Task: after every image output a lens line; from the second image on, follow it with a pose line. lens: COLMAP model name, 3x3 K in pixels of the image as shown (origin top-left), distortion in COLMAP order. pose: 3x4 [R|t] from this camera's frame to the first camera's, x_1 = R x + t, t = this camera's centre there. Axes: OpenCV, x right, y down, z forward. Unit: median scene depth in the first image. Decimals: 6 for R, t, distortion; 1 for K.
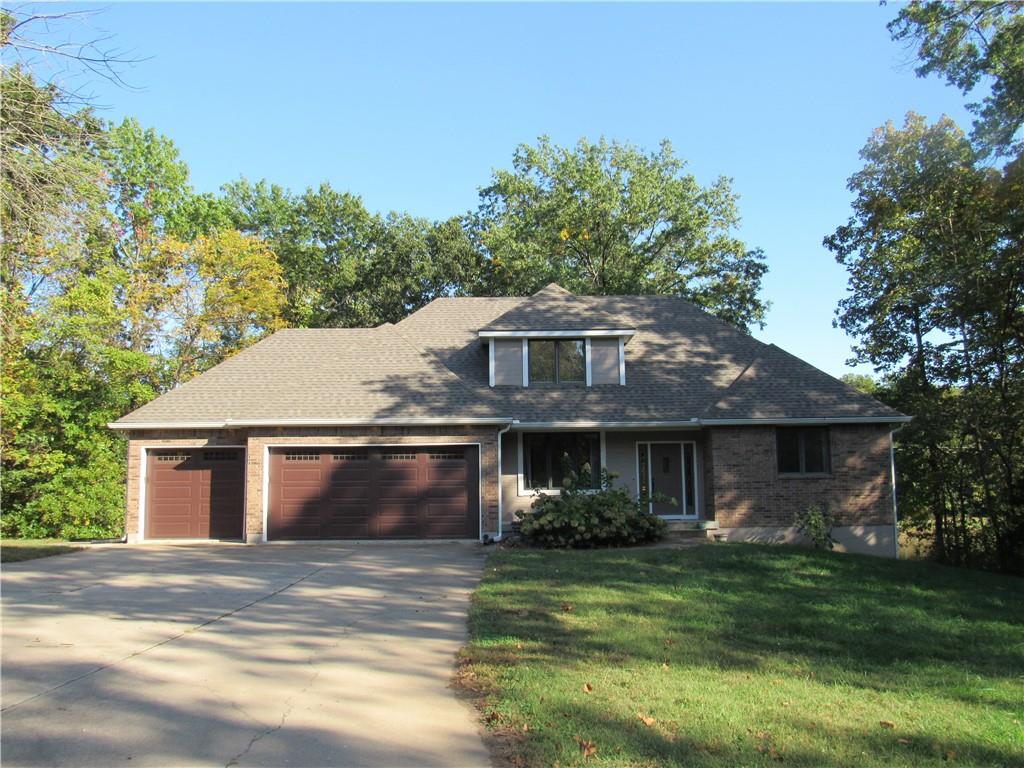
lens RADIAL K [[888.1, 0, 513.5], [0, 888.1, 383.7], [0, 0, 1]] dist [-0.001445, -0.004582]
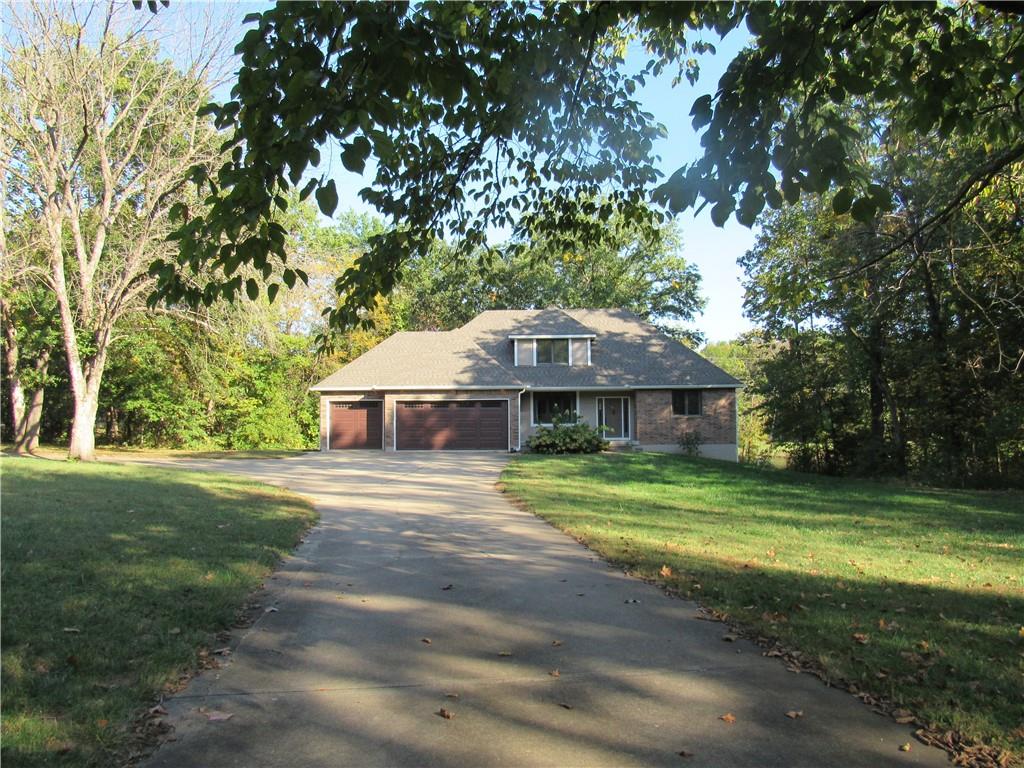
lens RADIAL K [[733.1, 0, 510.3], [0, 733.1, 384.3], [0, 0, 1]] dist [-0.033793, 0.000614]
pose [[0.998922, 0.001077, -0.046408, 0.032710], [0.002200, 0.997509, 0.070505, -0.063479], [0.046369, -0.070531, 0.996431, -0.467664]]
